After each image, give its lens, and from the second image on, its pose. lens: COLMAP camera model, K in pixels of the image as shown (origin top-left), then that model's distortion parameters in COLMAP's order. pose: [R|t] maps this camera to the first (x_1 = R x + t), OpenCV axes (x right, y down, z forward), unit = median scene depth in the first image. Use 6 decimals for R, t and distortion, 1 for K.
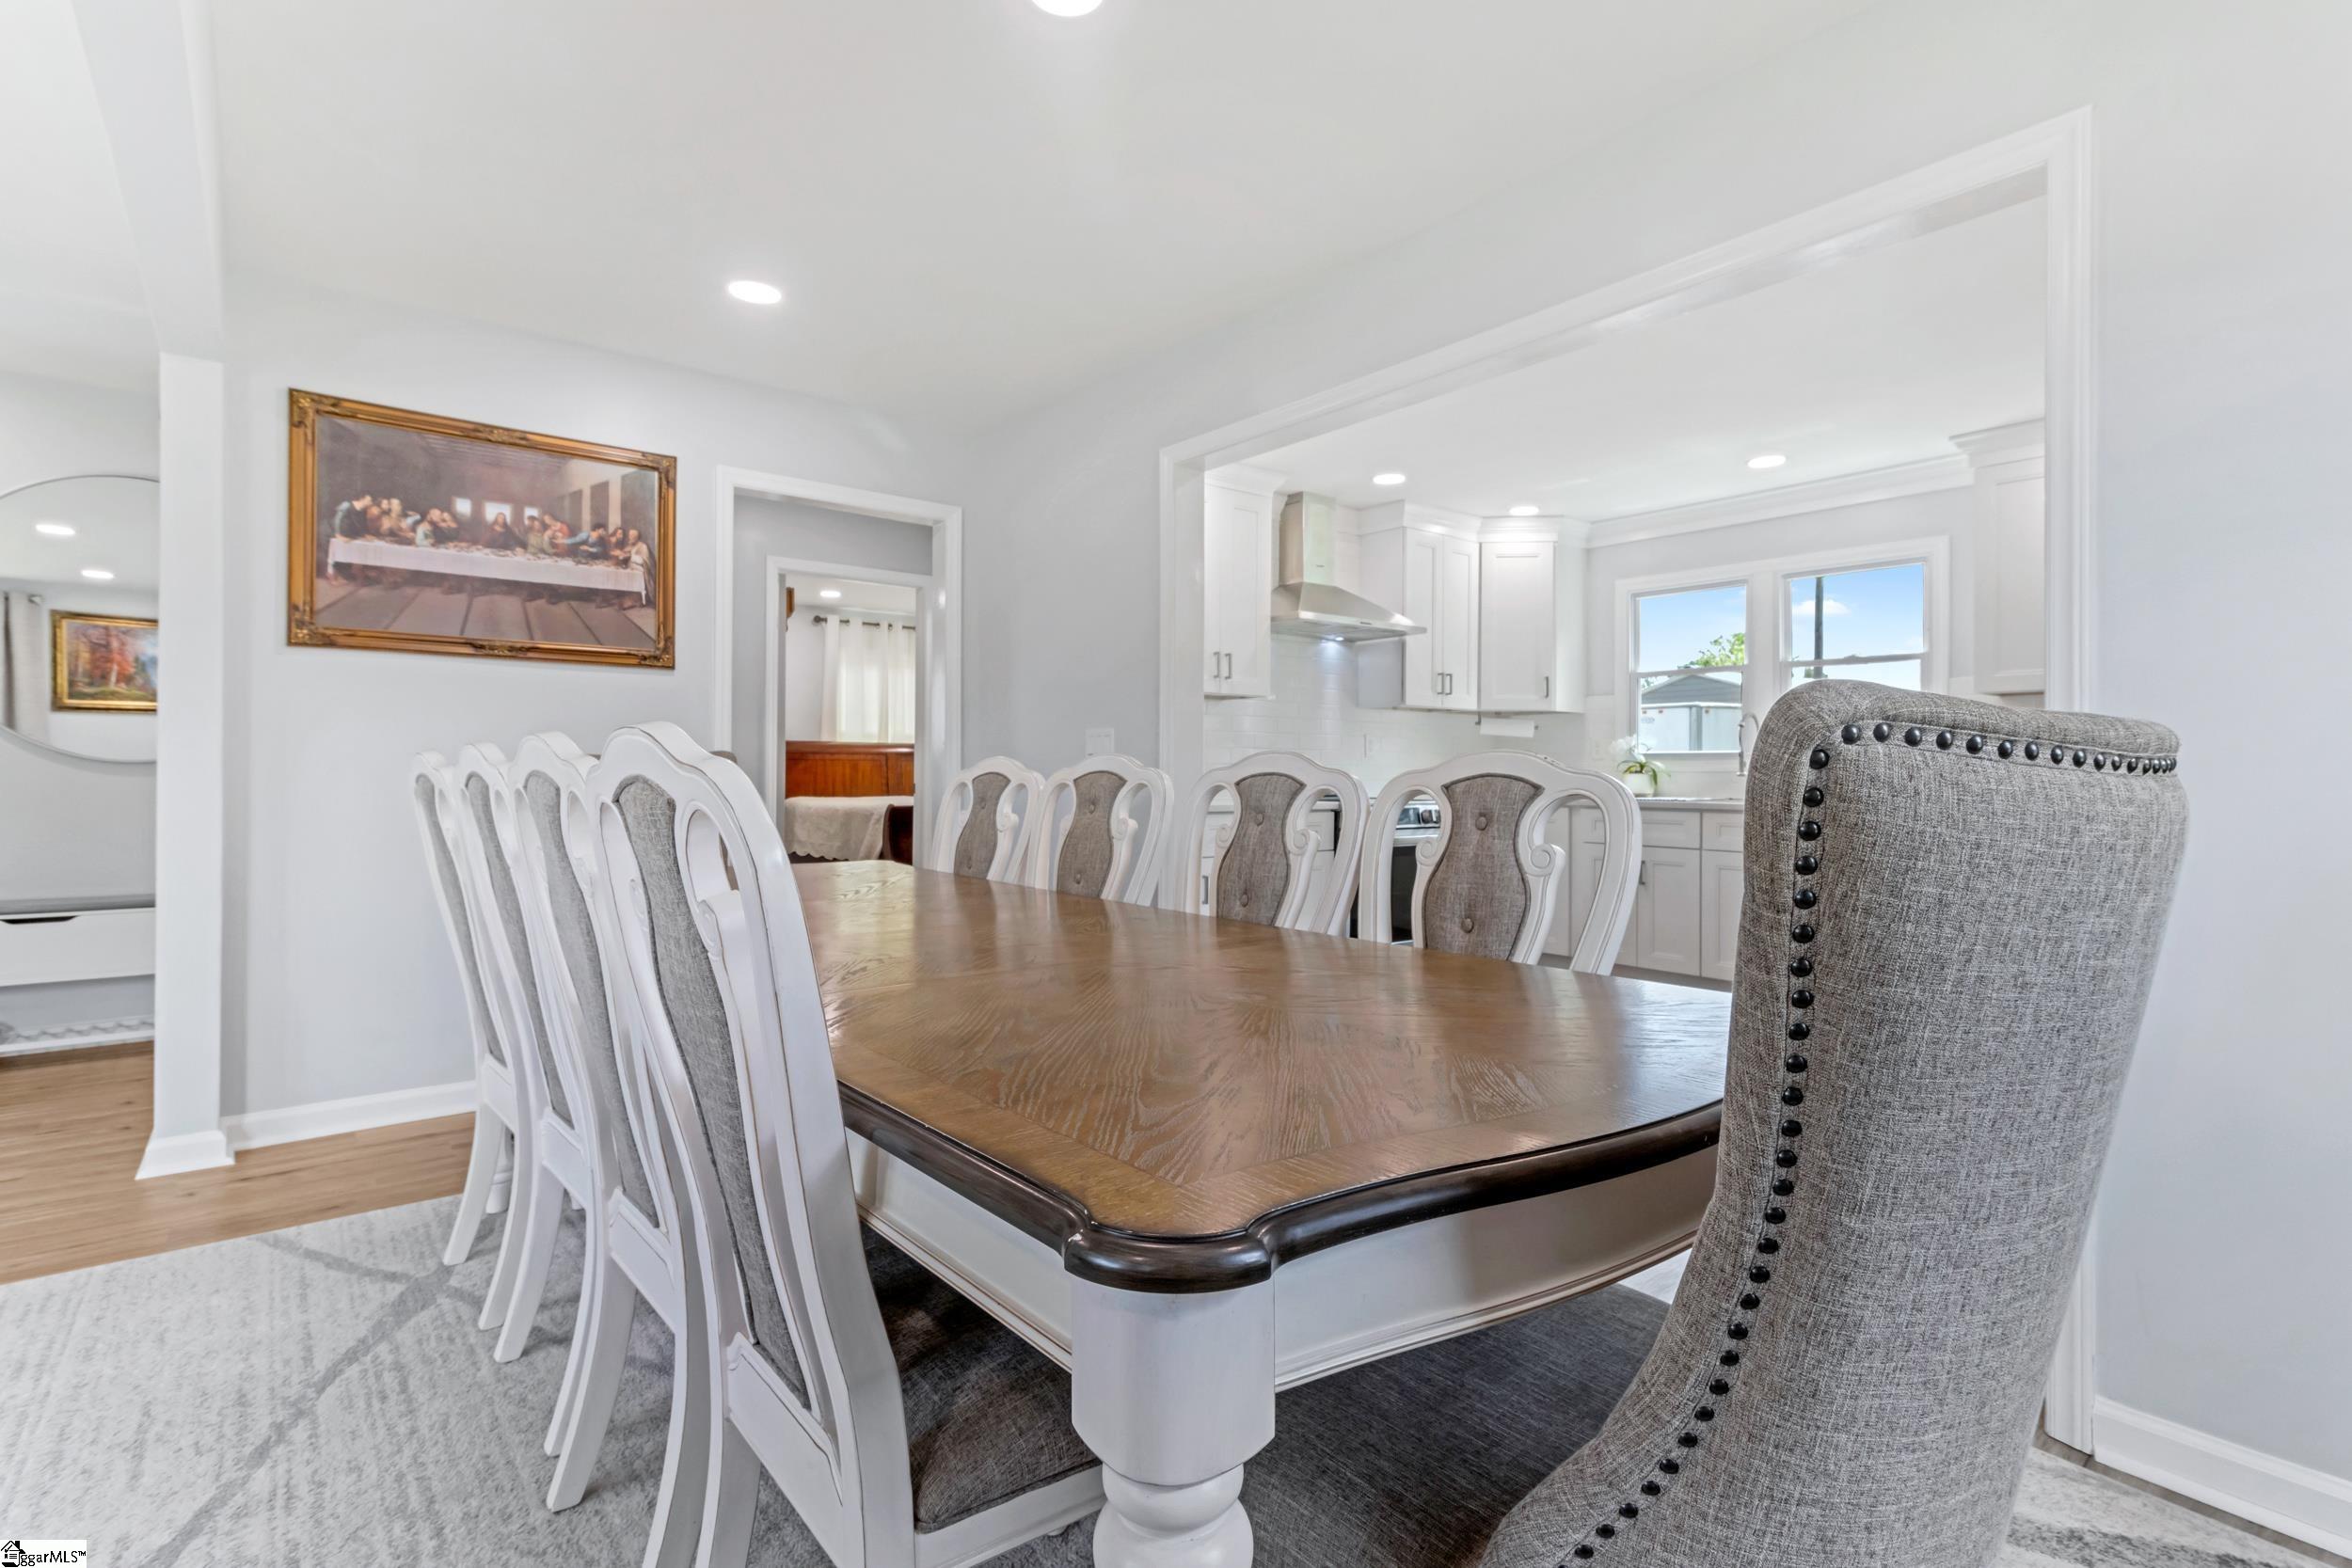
lens RADIAL K [[1129.5, 0, 1177.9], [0, 1129.5, 767.2], [0, 0, 1]] dist [0.003951, 0.001684]
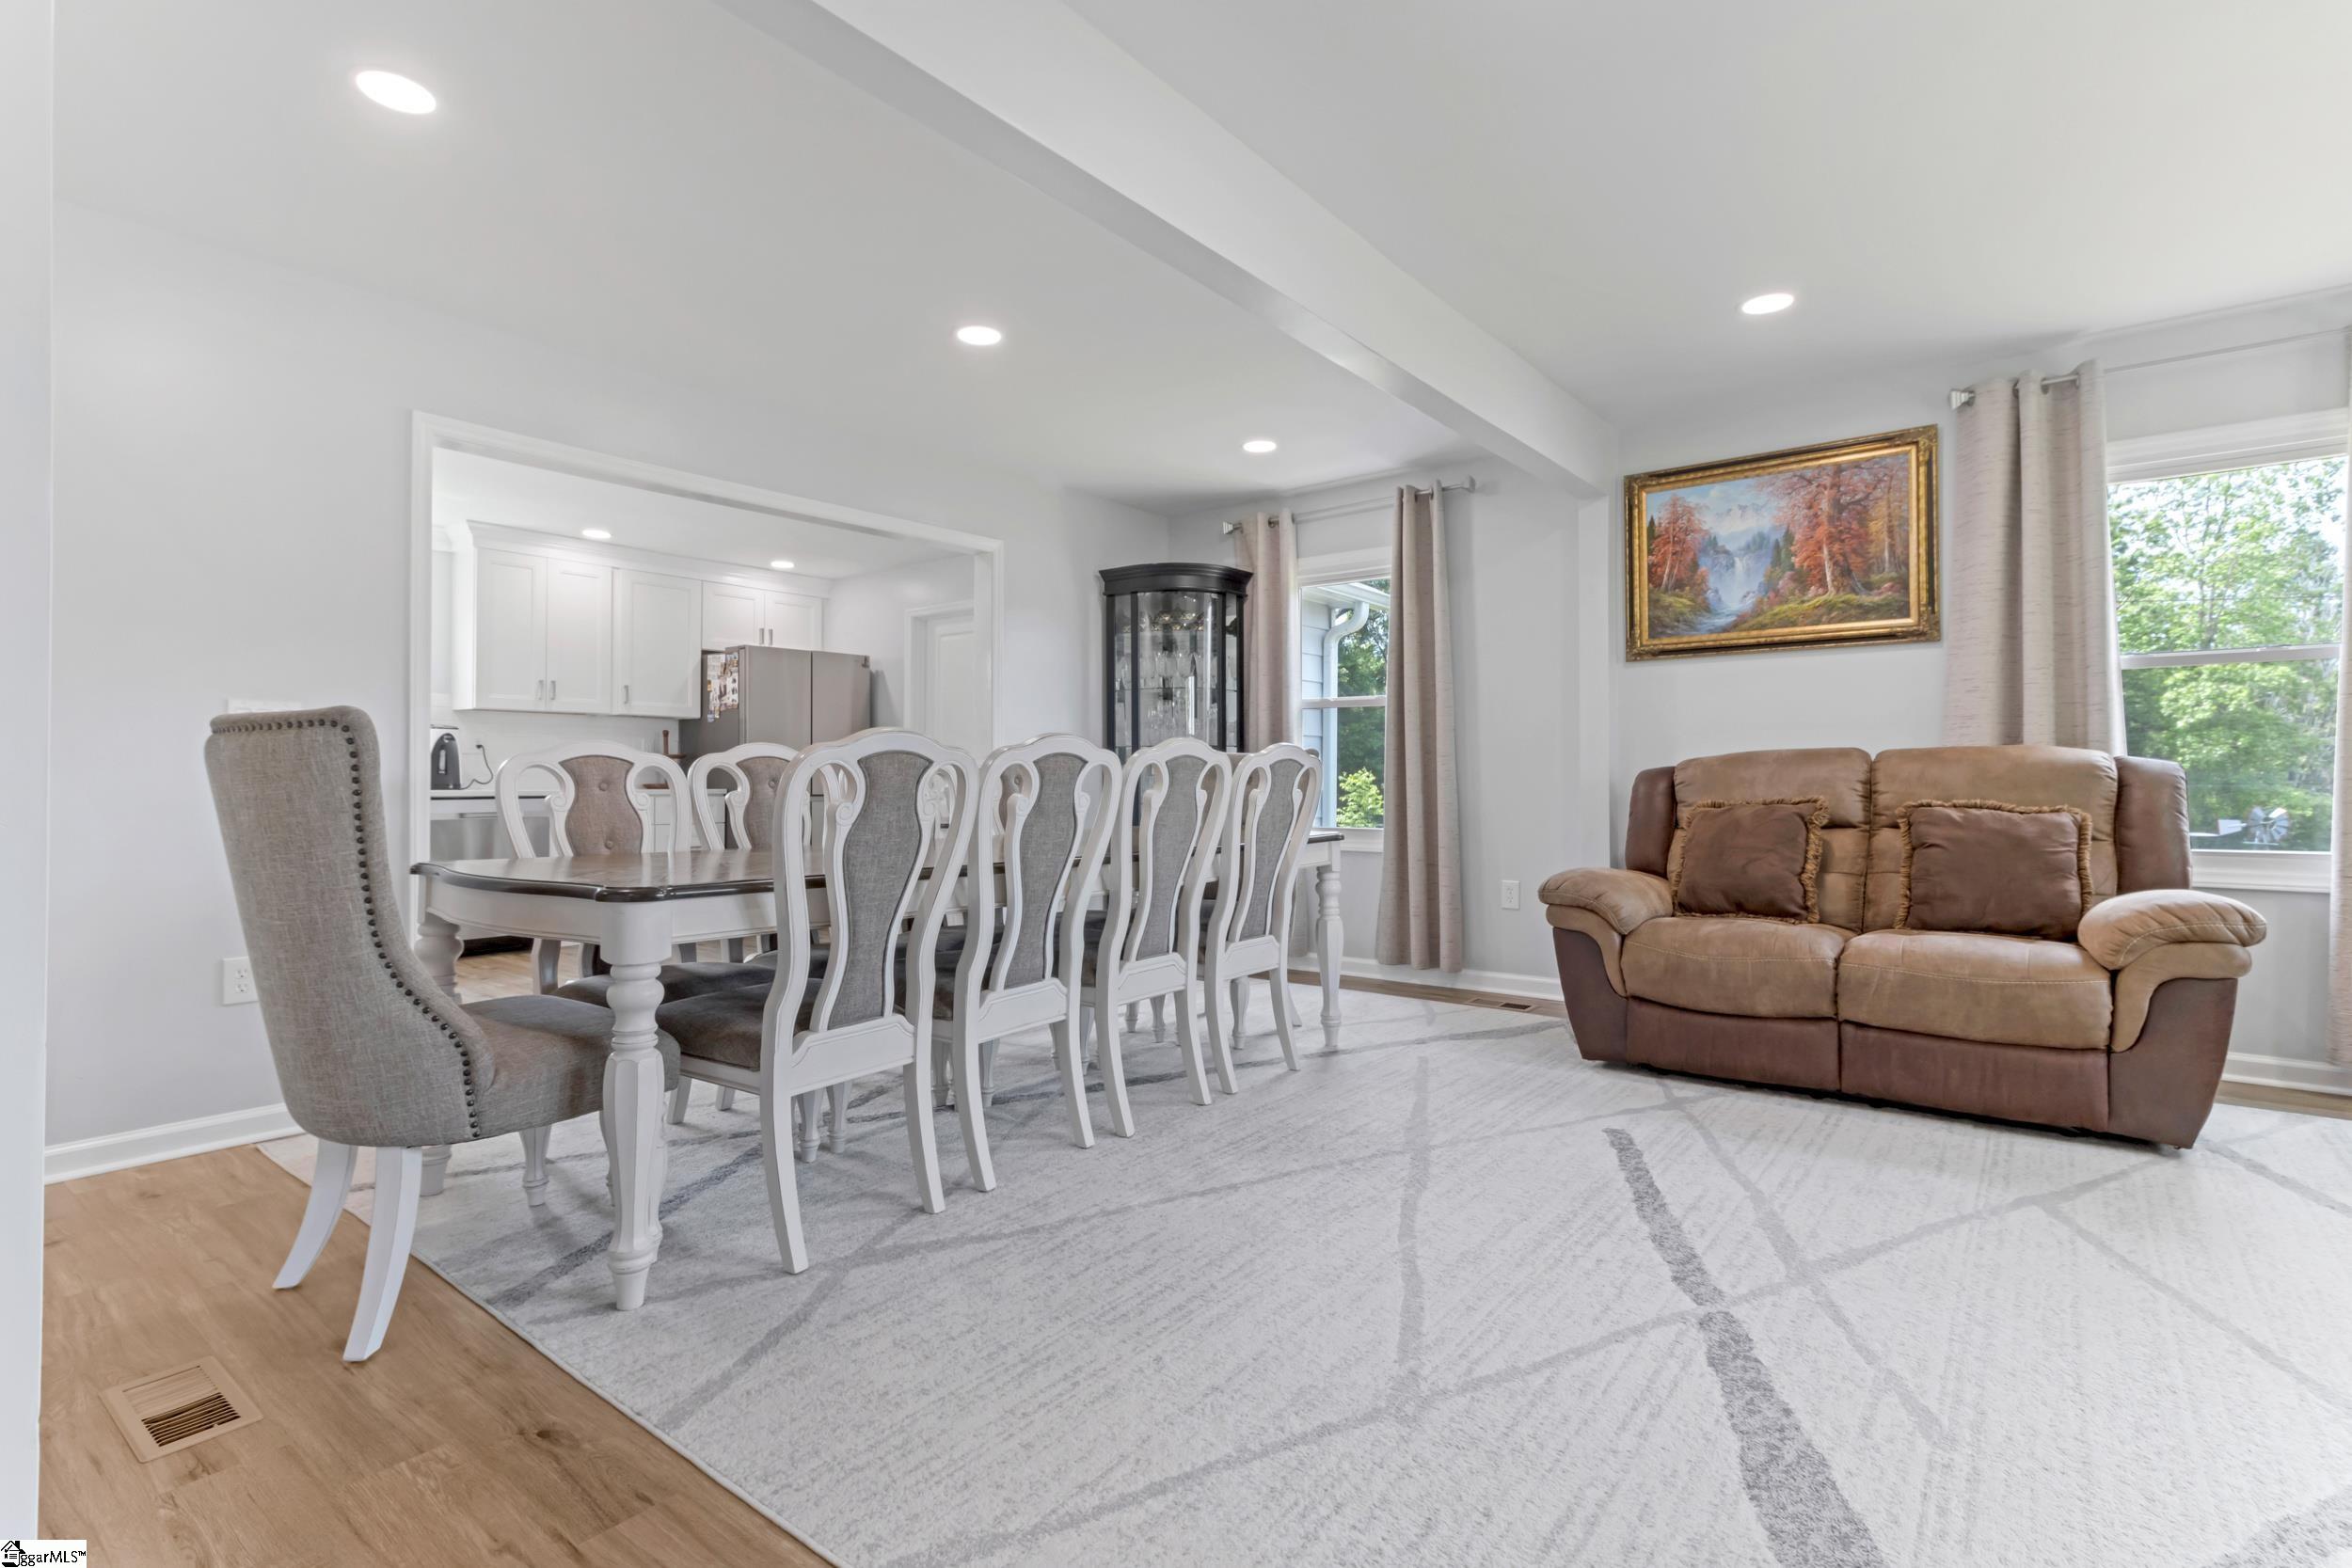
lens RADIAL K [[1129.5, 0, 1172.7], [0, 1129.5, 772.0], [0, 0, 1]] dist [0.003951, 0.001684]
pose [[-0.229809, -0.001283, 0.973235, -1.111163], [-0.005674, 0.999984, -0.000022, 0.014914], [-0.973219, -0.005527, -0.229812, 0.624900]]
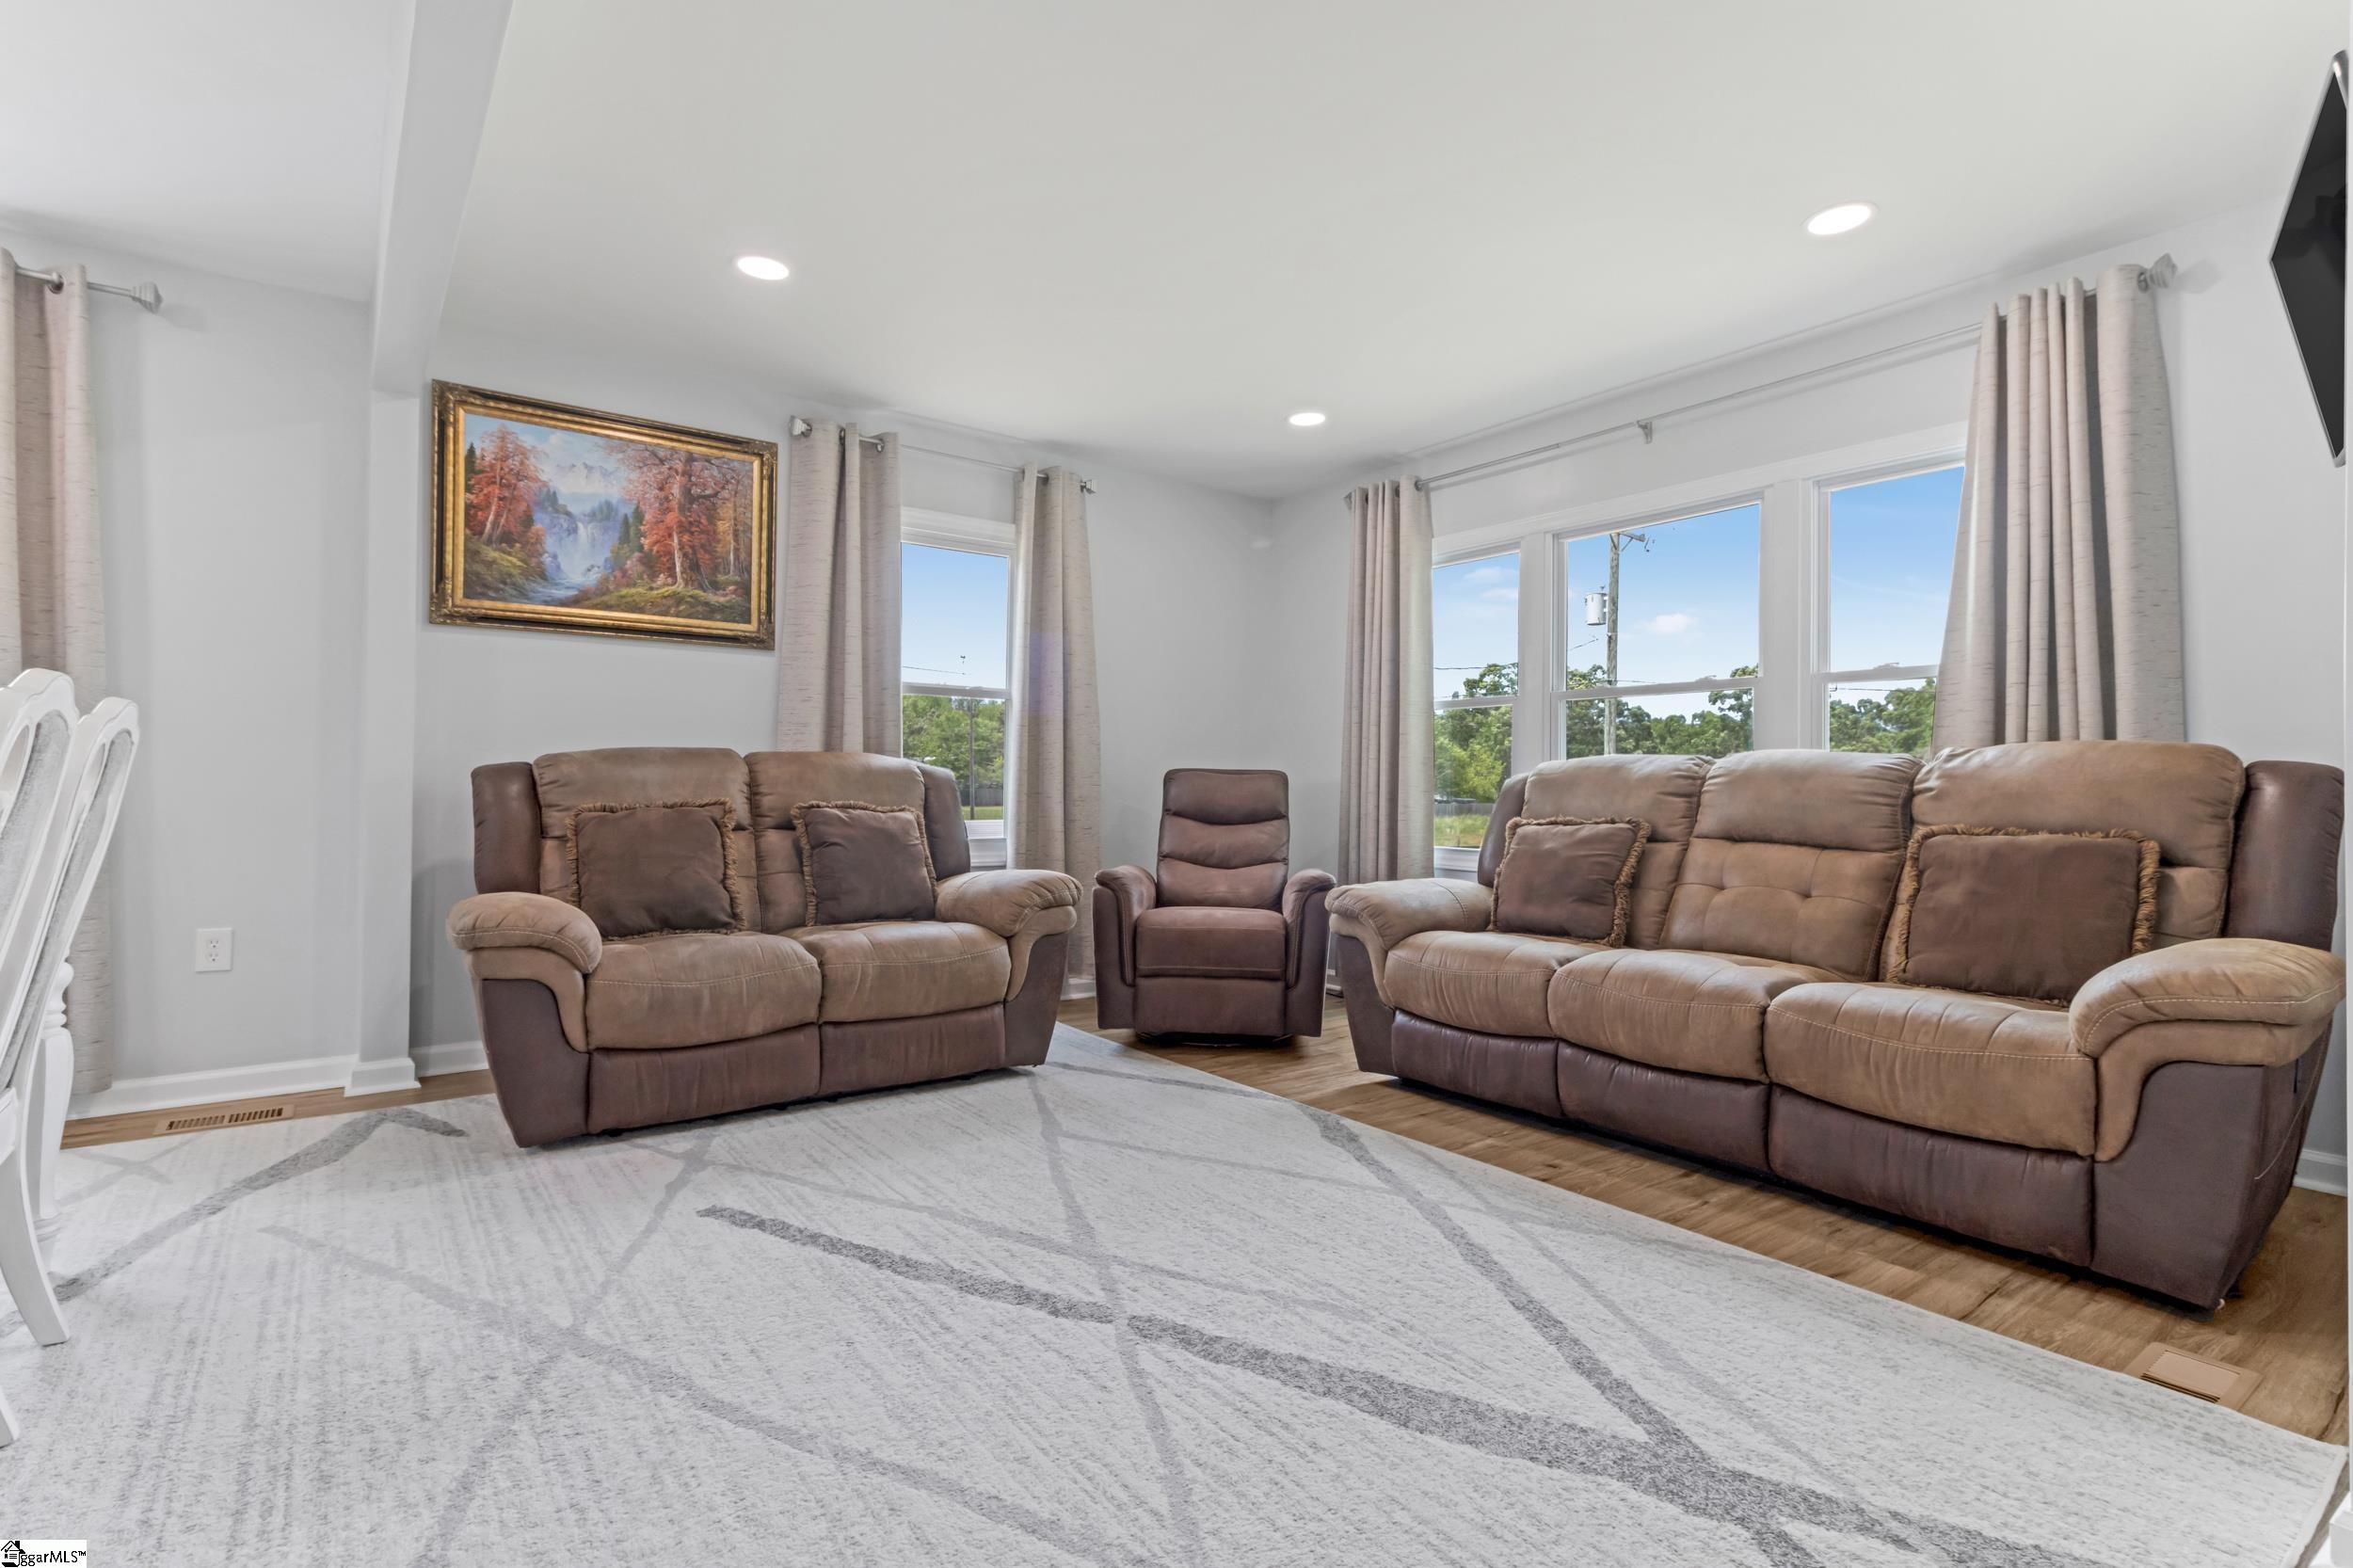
lens RADIAL K [[1130.1, 0, 1180.1], [0, 1130.1, 782.9], [0, 0, 1]] dist [0.003951, 0.001684]
pose [[-0.999226, -0.018906, 0.034509, -0.646104], [-0.019286, 0.999757, -0.010706, 0.023753], [-0.034298, -0.011364, -0.999347, 0.795485]]
